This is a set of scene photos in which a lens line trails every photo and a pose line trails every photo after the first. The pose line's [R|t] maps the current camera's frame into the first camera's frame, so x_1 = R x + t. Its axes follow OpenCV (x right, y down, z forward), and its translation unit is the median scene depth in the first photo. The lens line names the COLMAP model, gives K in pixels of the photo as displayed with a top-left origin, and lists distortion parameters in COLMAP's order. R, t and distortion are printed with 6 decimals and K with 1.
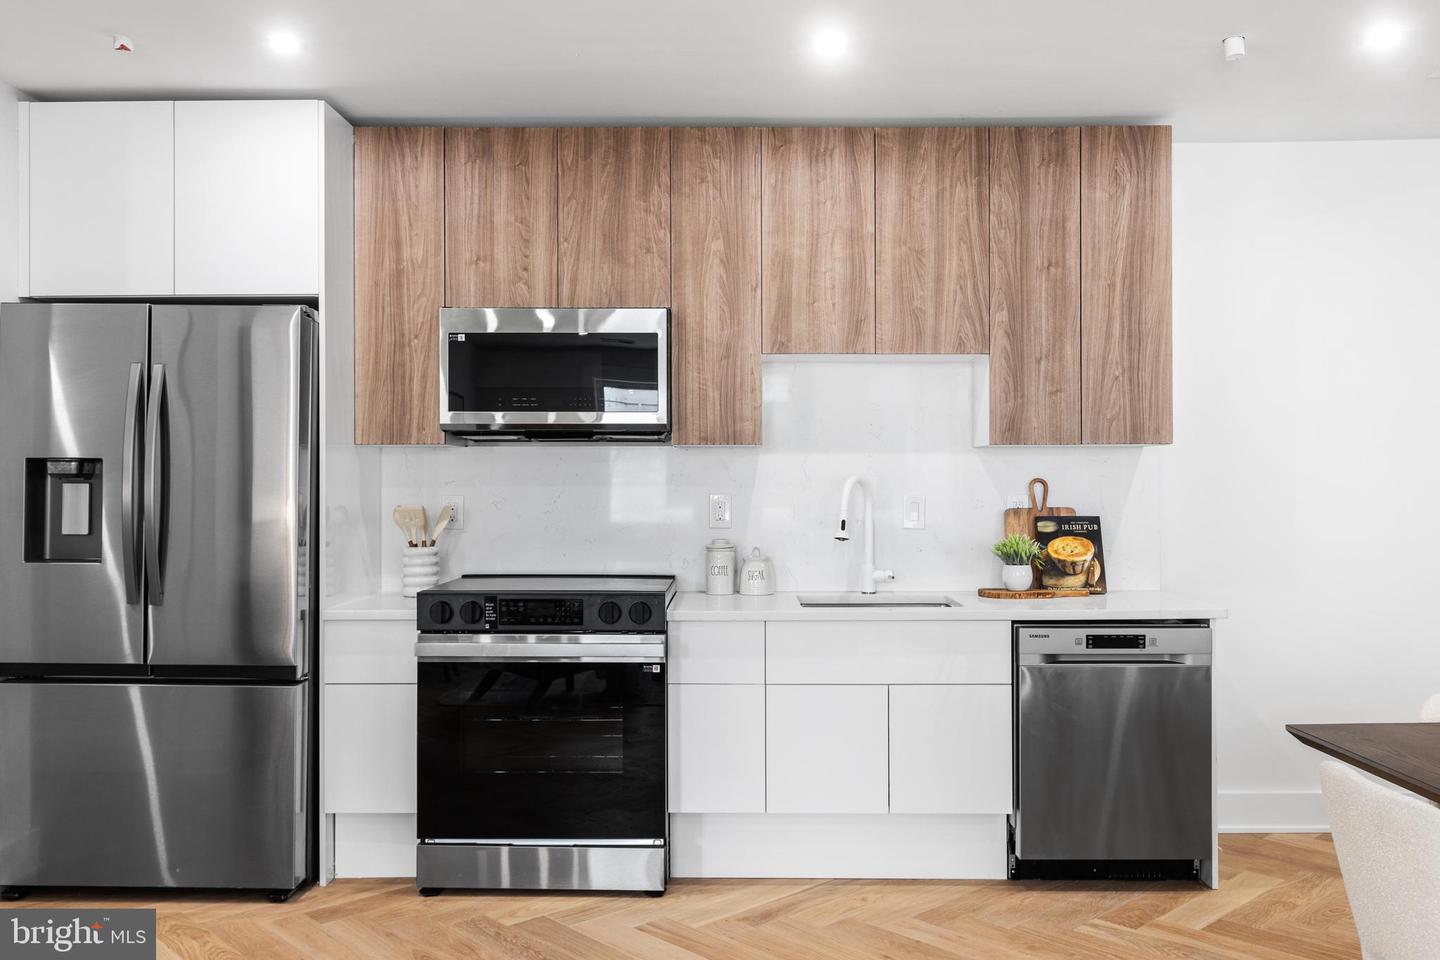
lens RADIAL K [[1171.8, 0, 753.0], [0, 1171.8, 462.5], [0, 0, 1]] dist [-0.001777, 0.008008]
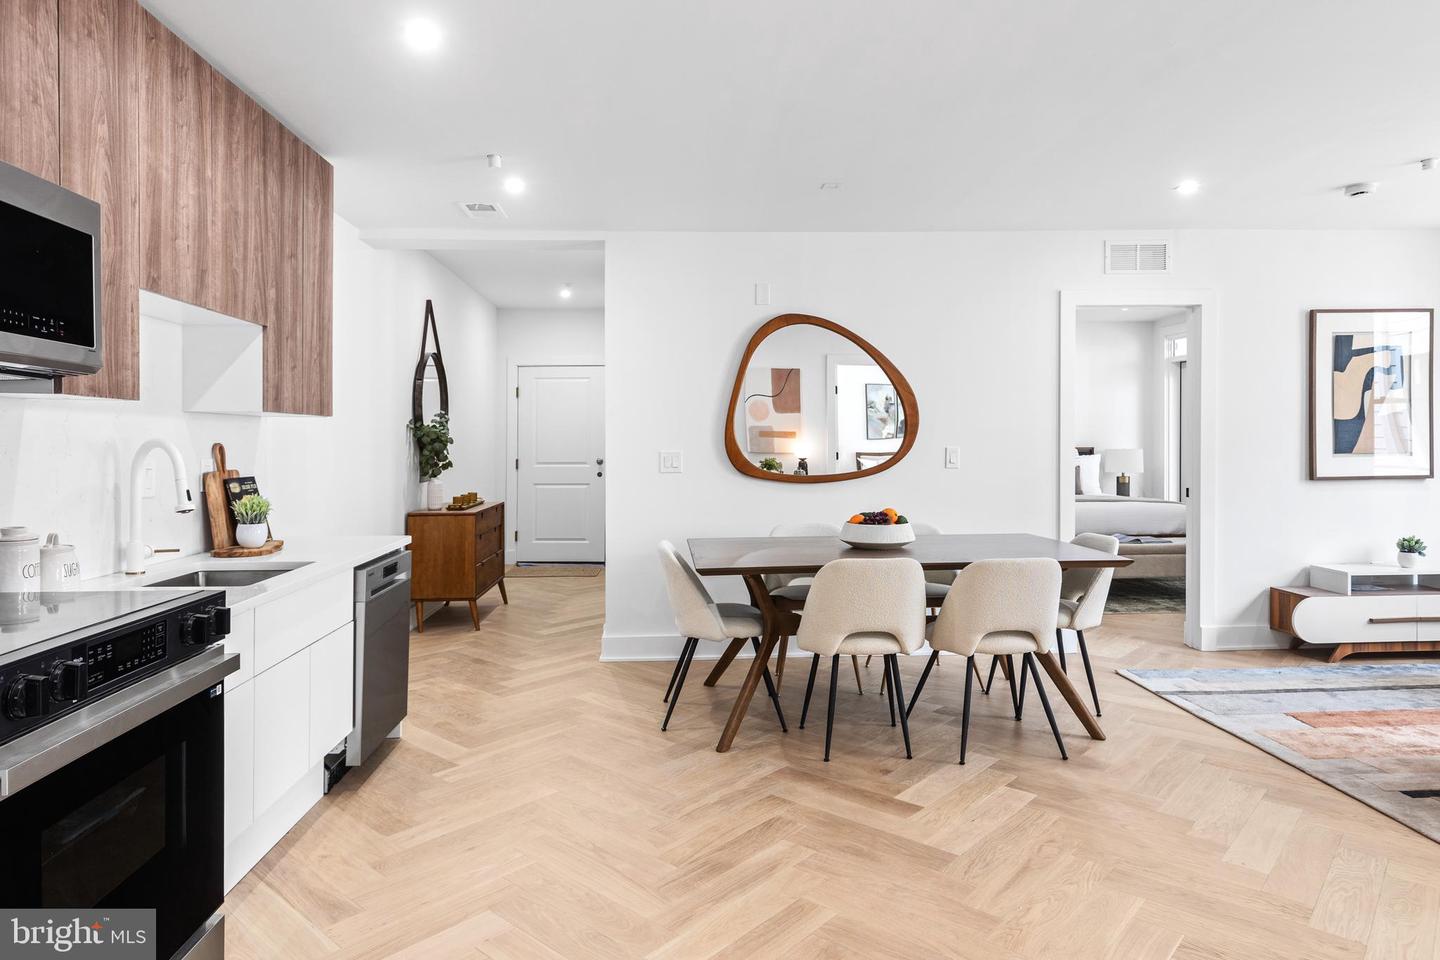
lens RADIAL K [[870.9, 0, 696.7], [0, 870.9, 450.0], [0, 0, 1]] dist [-0.005893, 0.007379]
pose [[-0.042035, -0.005989, 0.999098, -0.603283], [-0.012844, 0.999903, 0.005454, 0.010521], [-0.999034, -0.012603, -0.042108, 0.640227]]
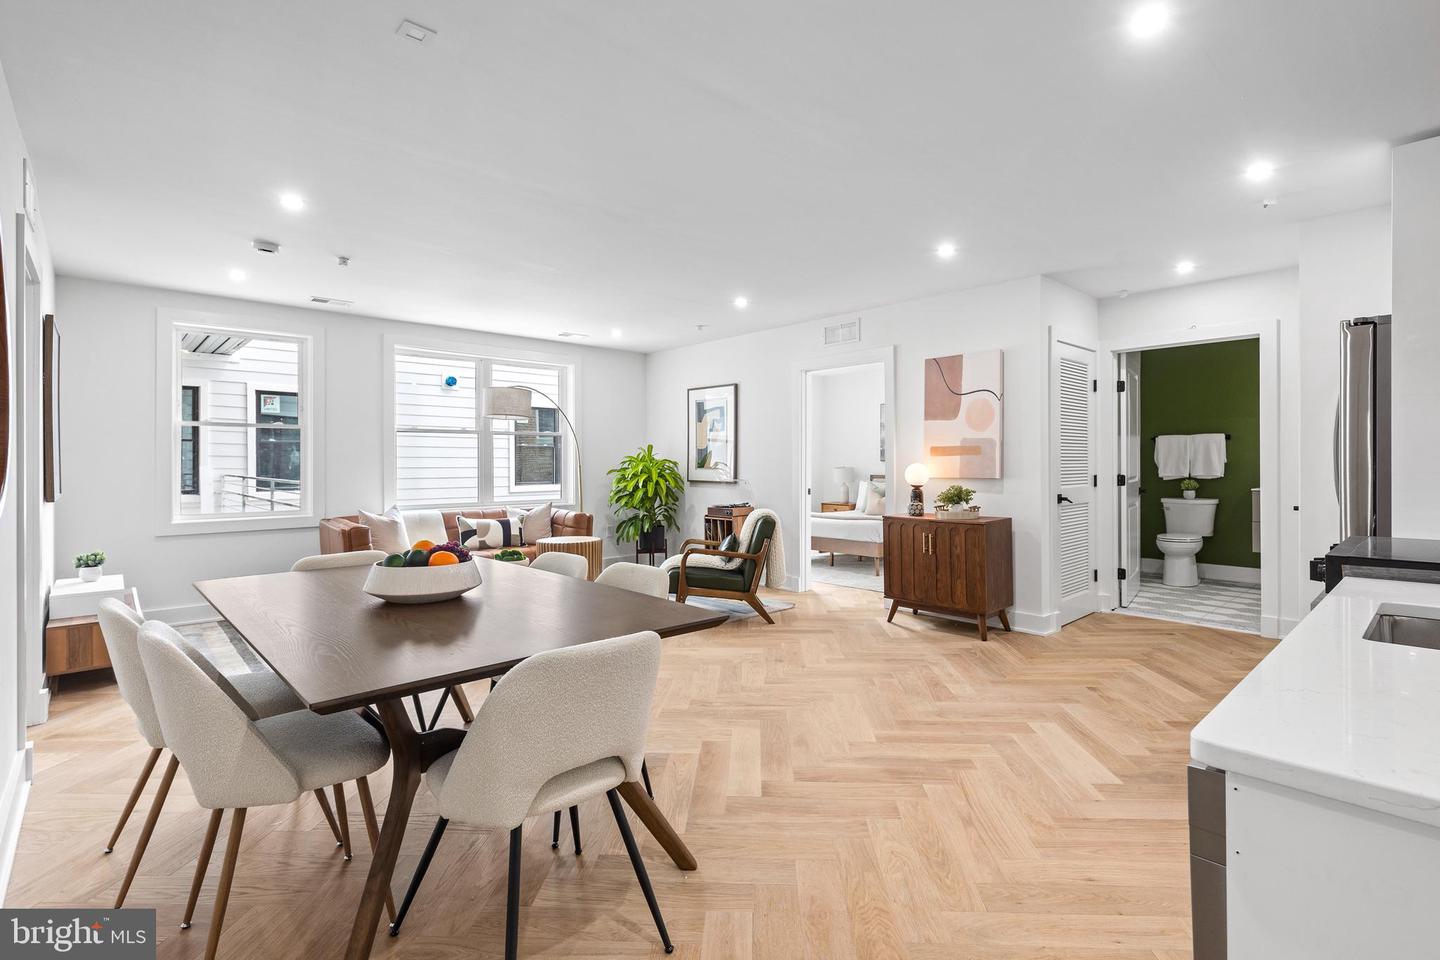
lens RADIAL K [[675.9, 0, 726.7], [0, 675.9, 465.0], [0, 0, 1]] dist [0.004227, -0.000806]
pose [[-0.731775, 0.002677, -0.681541, 0.616567], [0.018588, 0.999699, -0.016033, 0.032582], [0.681293, -0.024401, -0.731604, 0.971408]]
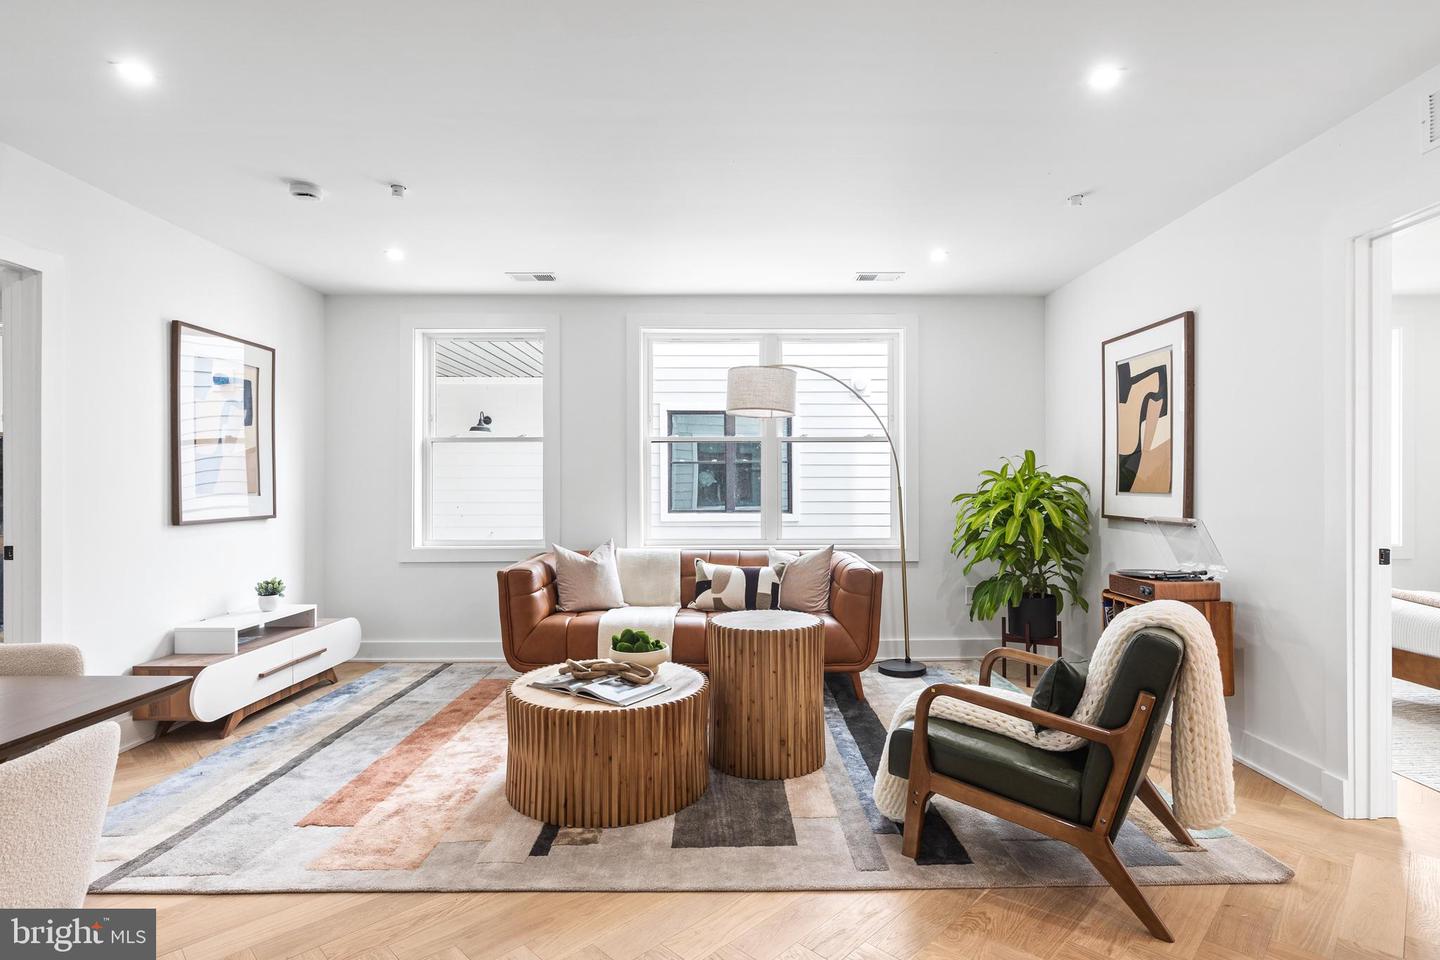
lens RADIAL K [[718.0, 0, 724.7], [0, 718.0, 484.3], [0, 0, 1]] dist [-0.003494, 0.000540]
pose [[-0.999921, 0.000973, -0.012523, -0.017891], [0.001313, 0.999631, -0.027147, 0.025513], [0.012492, -0.027161, -0.999553, 0.567709]]
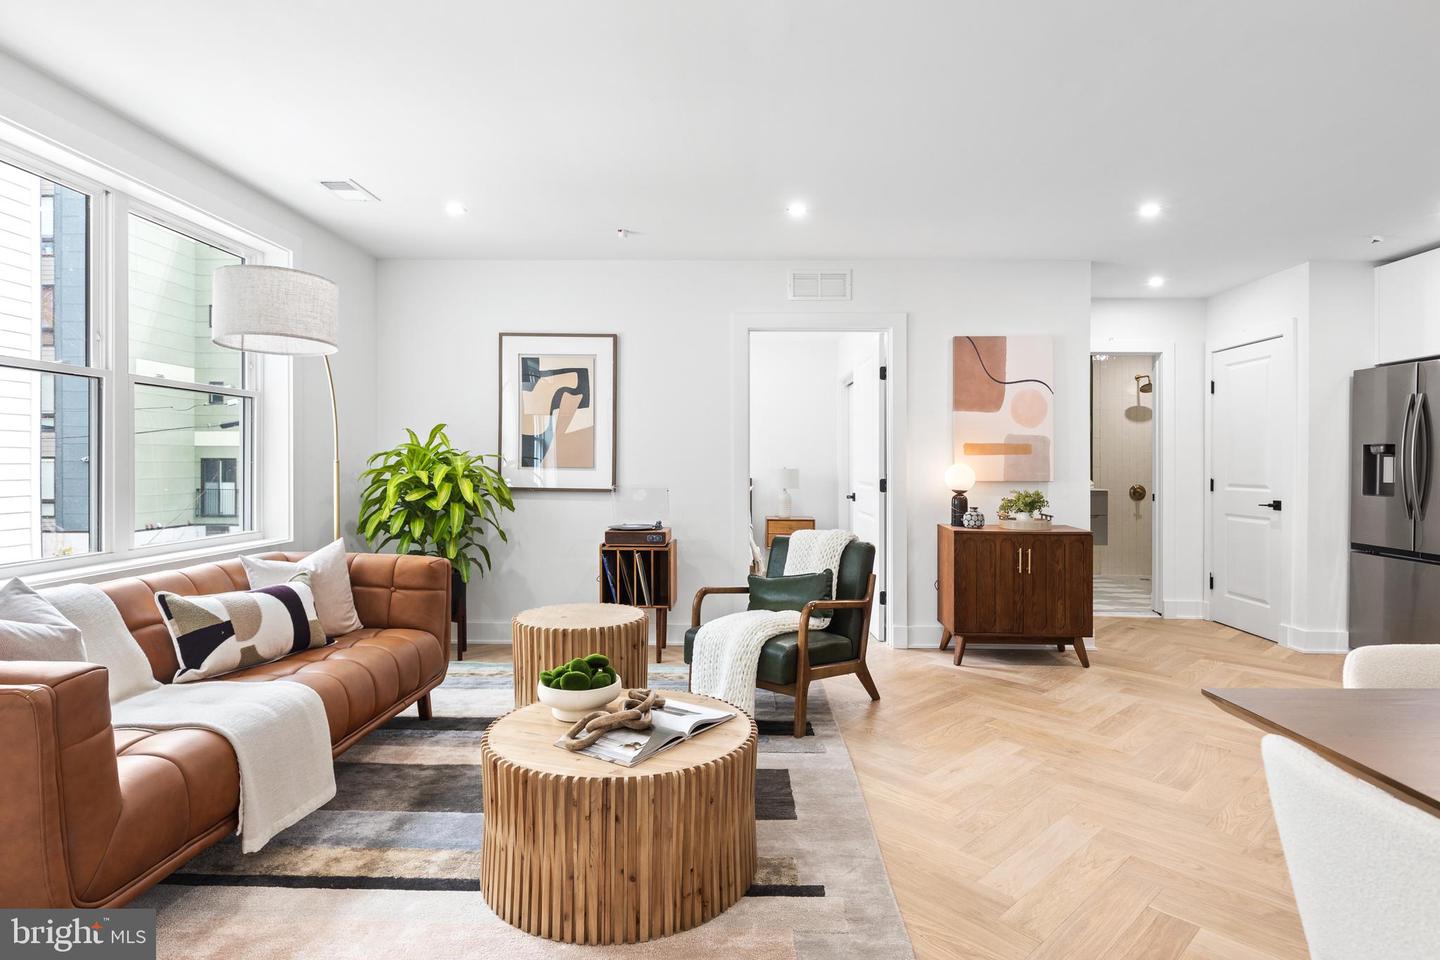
lens RADIAL K [[767.2, 0, 724.6], [0, 767.2, 467.4], [0, 0, 1]] dist [0.029183, 0.000621]
pose [[-0.014155, 0.004174, -0.999891, 0.670329], [0.015213, 0.999876, 0.003959, 0.011113], [0.999784, -0.015155, -0.014217, -0.088090]]
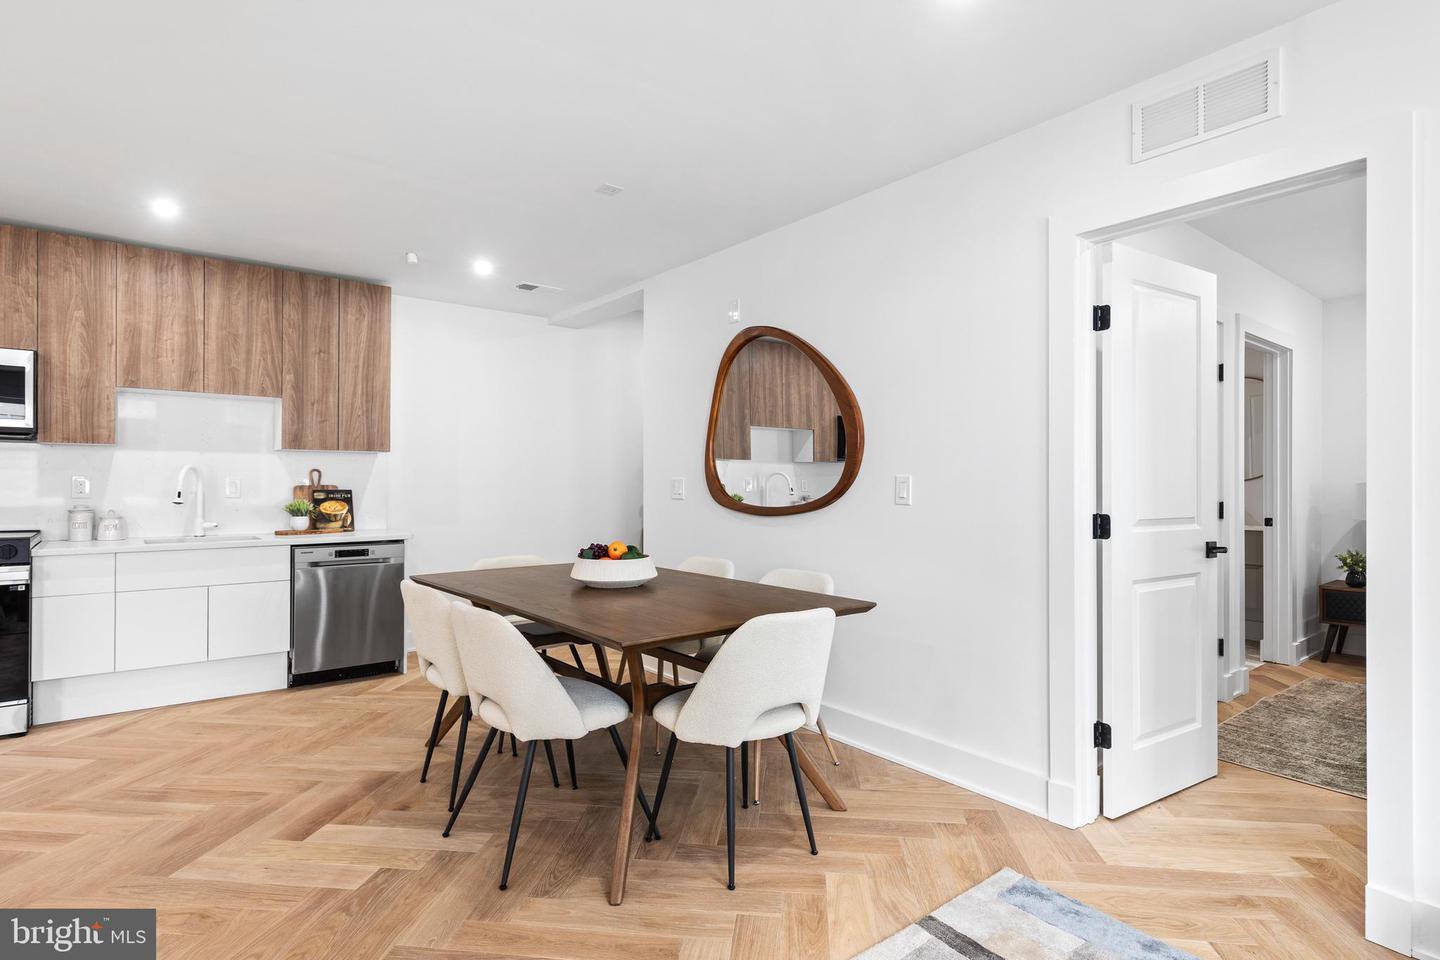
lens RADIAL K [[718.0, 0, 711.5], [0, 718.0, 481.8], [0, 0, 1]] dist [-0.003494, 0.000540]
pose [[0.777484, 0.004808, 0.628885, 0.025148], [-0.016044, 0.999797, 0.012191, 0.010850], [-0.628698, -0.019568, 0.777403, -0.257249]]
